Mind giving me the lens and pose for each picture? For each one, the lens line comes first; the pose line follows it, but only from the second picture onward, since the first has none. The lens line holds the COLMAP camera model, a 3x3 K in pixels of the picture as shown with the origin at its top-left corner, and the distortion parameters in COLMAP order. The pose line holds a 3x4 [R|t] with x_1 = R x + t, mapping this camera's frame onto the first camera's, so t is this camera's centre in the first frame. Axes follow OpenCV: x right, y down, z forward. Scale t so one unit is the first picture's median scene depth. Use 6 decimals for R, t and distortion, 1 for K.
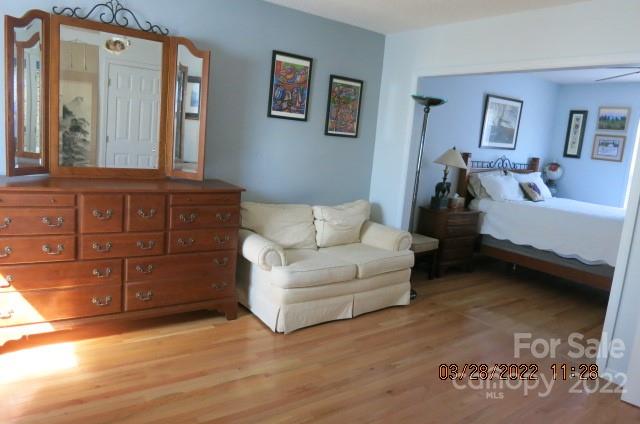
lens RADIAL K [[461.2, 0, 322.0], [0, 461.2, 212.7], [0, 0, 1]] dist [-0.030160, -0.004022]
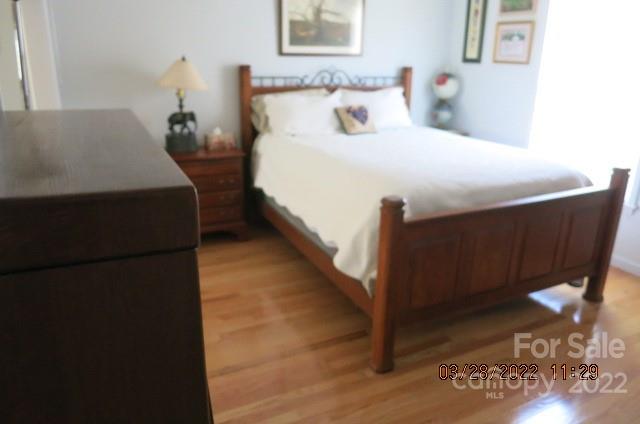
lens RADIAL K [[461.2, 0, 317.0], [0, 461.2, 211.1], [0, 0, 1]] dist [-0.030160, -0.004022]
pose [[0.978535, 0.002096, -0.206068, 0.509108], [0.028125, 0.989234, 0.143616, -0.011768], [0.204150, -0.146329, 0.967941, 0.312573]]
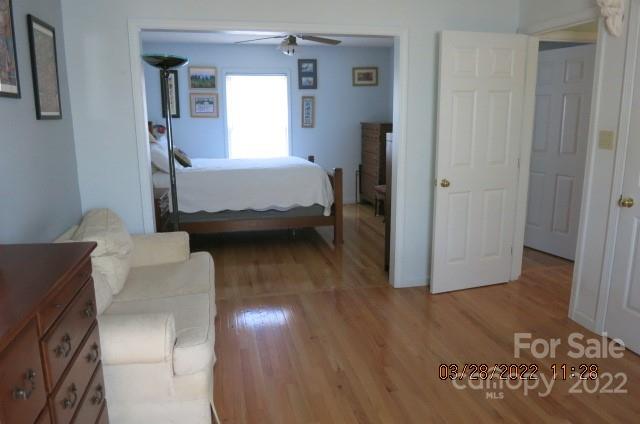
lens RADIAL K [[461.2, 0, 319.3], [0, 461.2, 207.7], [0, 0, 1]] dist [-0.030160, -0.004022]
pose [[0.406177, -0.262135, 0.875388, -0.278620], [0.190965, 0.961169, 0.199215, -0.077122], [-0.893617, 0.086252, 0.440464, 0.311059]]
